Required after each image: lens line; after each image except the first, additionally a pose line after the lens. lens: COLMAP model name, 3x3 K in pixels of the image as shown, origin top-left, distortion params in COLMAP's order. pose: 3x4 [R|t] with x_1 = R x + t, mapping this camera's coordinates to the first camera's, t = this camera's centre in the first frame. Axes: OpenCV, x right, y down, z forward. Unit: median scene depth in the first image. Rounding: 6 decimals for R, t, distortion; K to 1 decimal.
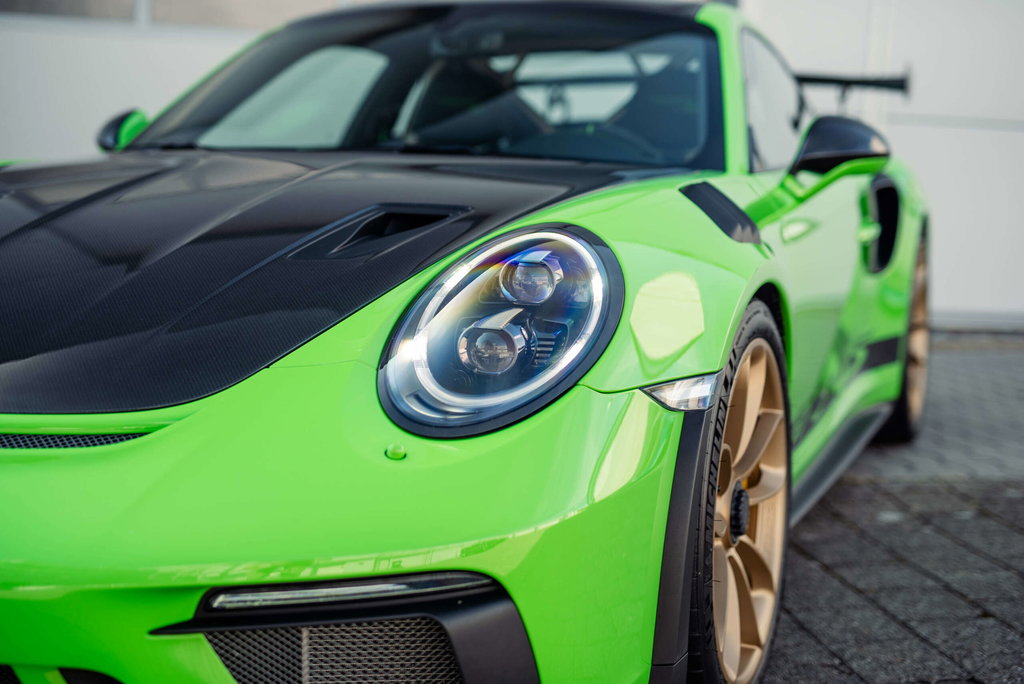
lens RADIAL K [[1412.8, 0, 512.0], [0, 1412.8, 342.0], [0, 0, 1]] dist [-0.014468, 0.047254]
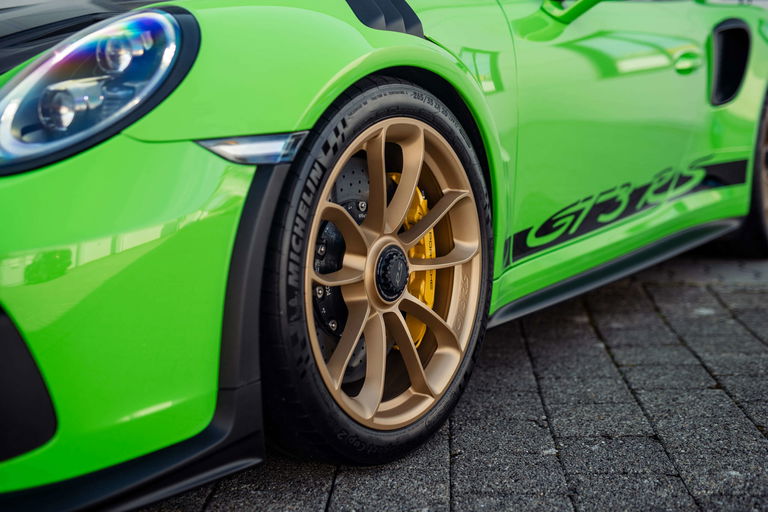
lens RADIAL K [[1059.6, 0, 384.0], [0, 1059.6, 256.0], [0, 0, 1]] dist [-0.014468, 0.047254]
pose [[0.974401, 0.007015, -0.224707, 0.390146], [0.001930, 0.999215, 0.039563, 0.082986], [0.224809, -0.038984, 0.973623, 0.191644]]
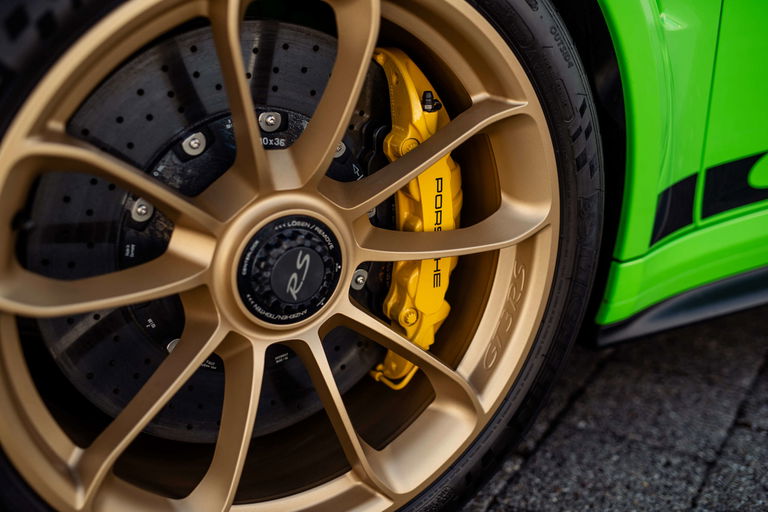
lens RADIAL K [[1059.6, 0, 384.0], [0, 1059.6, 256.0], [0, 0, 1]] dist [-0.014468, 0.047254]
pose [[0.775734, 0.216208, -0.592867, 0.493468], [-0.058955, 0.960198, 0.273028, -0.001714], [0.628301, -0.176845, 0.757604, 0.798278]]
